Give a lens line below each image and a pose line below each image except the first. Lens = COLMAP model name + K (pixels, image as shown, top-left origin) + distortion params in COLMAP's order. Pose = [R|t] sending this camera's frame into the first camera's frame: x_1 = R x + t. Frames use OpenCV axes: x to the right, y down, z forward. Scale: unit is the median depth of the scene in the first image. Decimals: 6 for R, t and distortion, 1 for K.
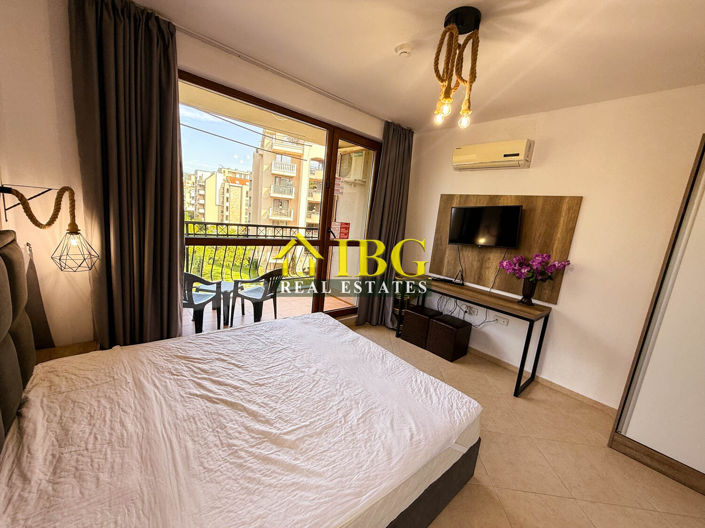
lens RADIAL K [[281.4, 0, 351.9], [0, 281.4, 264.6], [0, 0, 1]] dist [0.004591, 0.000884]
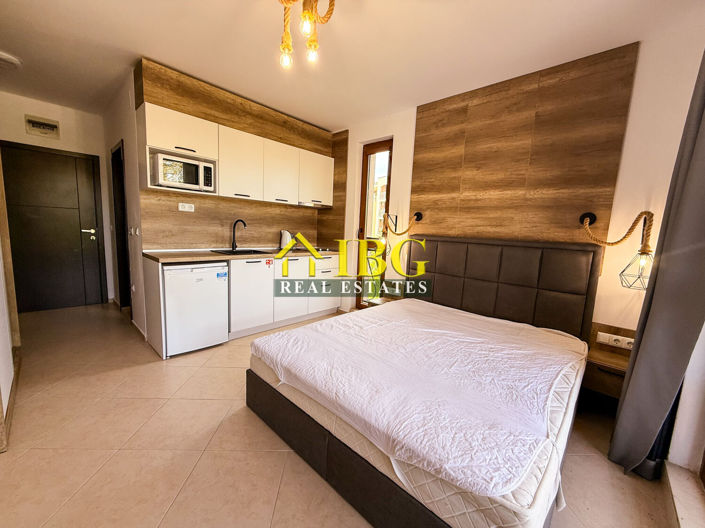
lens RADIAL K [[281.4, 0, 352.1], [0, 281.4, 263.1], [0, 0, 1]] dist [0.004591, 0.000884]
pose [[-0.982054, -0.131523, -0.135174, 0.120734], [-0.165747, 0.943839, 0.285826, -0.105765], [0.089989, 0.303101, -0.948700, 1.012066]]
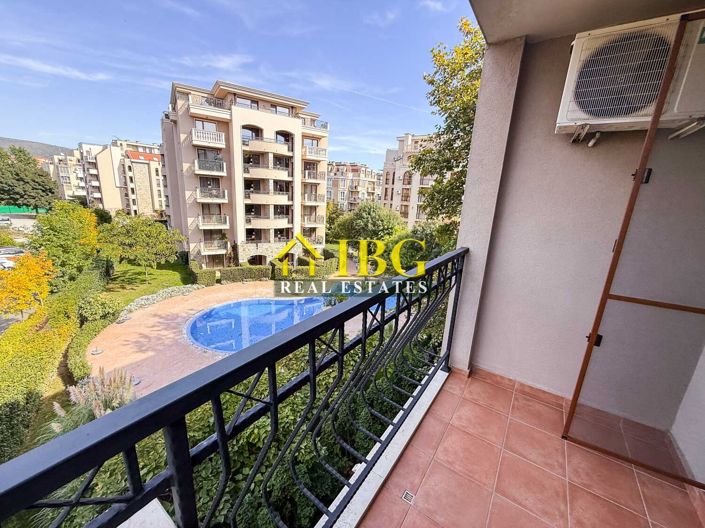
lens RADIAL K [[281.4, 0, 351.7], [0, 281.4, 265.6], [0, 0, 1]] dist [0.004591, 0.000884]
pose [[0.970624, -0.105617, 0.216182, -0.054276], [0.085740, 0.991350, 0.099371, -0.021699], [-0.224807, -0.077916, 0.971283, 0.084087]]
